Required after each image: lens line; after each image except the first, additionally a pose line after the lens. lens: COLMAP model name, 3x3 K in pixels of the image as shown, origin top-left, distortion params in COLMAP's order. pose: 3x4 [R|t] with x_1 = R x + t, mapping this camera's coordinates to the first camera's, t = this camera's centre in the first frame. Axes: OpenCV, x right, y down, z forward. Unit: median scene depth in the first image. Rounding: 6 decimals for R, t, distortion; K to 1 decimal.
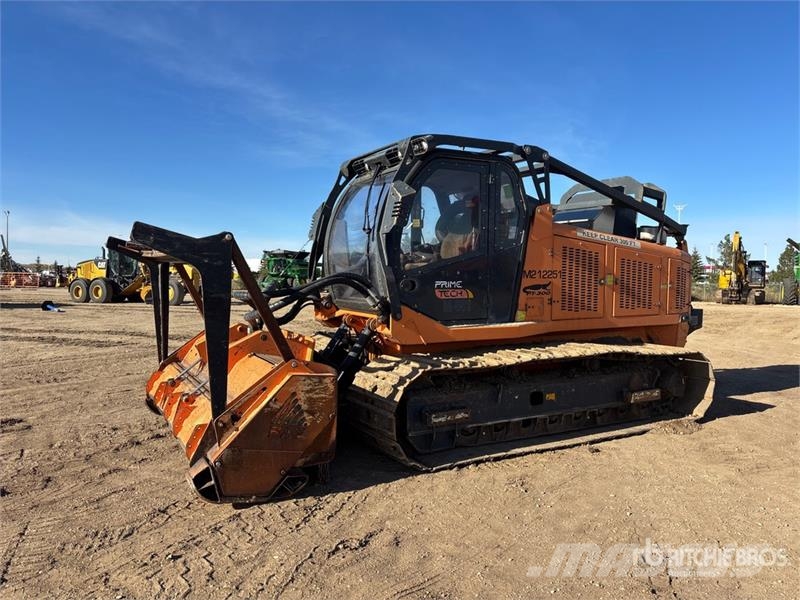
lens RADIAL K [[600.0, 0, 400.0], [0, 600.0, 300.0], [0, 0, 1]] dist [0.061702, -0.004794]
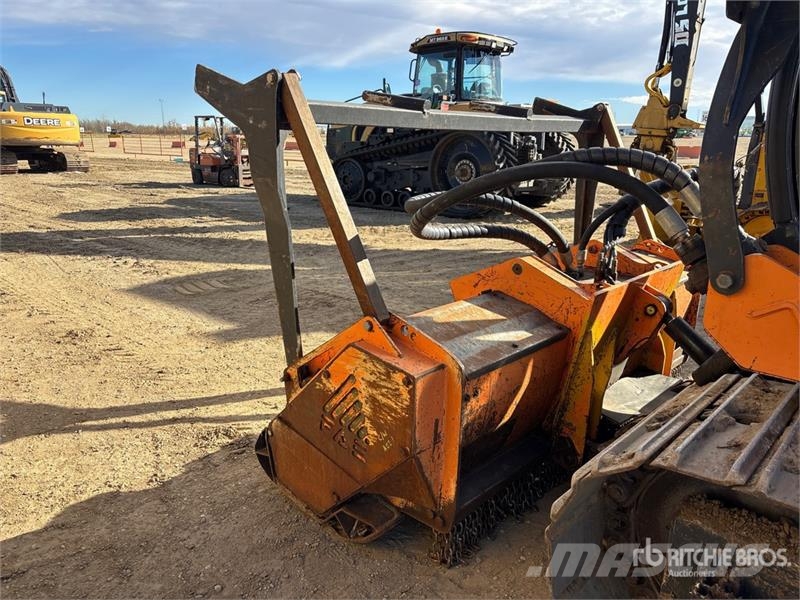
lens RADIAL K [[600.0, 0, 400.0], [0, 600.0, 300.0], [0, 0, 1]] dist [0.061702, -0.004794]
pose [[0.292409, 0.250450, -0.922915, 0.214249], [-0.054003, 0.967880, 0.245543, -0.030716], [0.954767, -0.021959, 0.296542, 0.607098]]
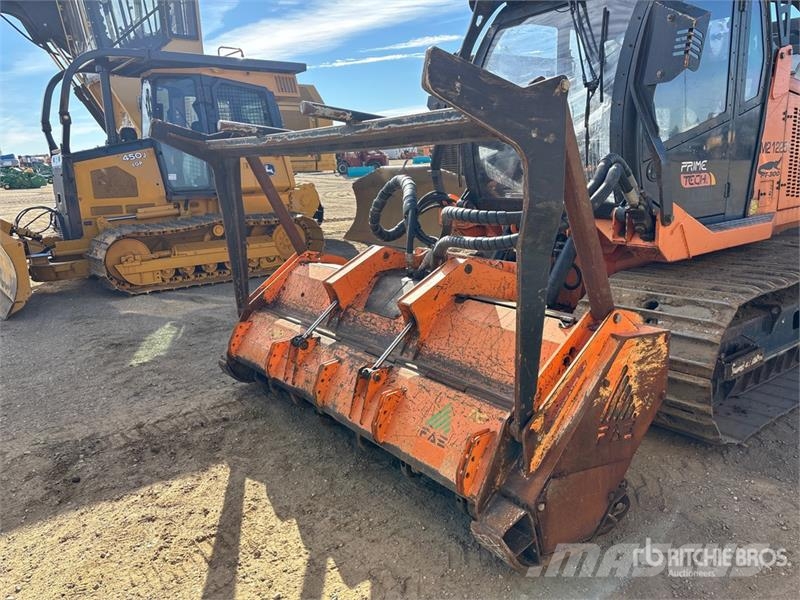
lens RADIAL K [[600.0, 0, 400.0], [0, 600.0, 300.0], [0, 0, 1]] dist [0.061702, -0.004794]
pose [[0.990102, -0.062735, 0.125545, -0.315977], [0.038141, 0.981142, 0.189486, -0.019350], [-0.135065, -0.182823, 0.973824, 0.324848]]
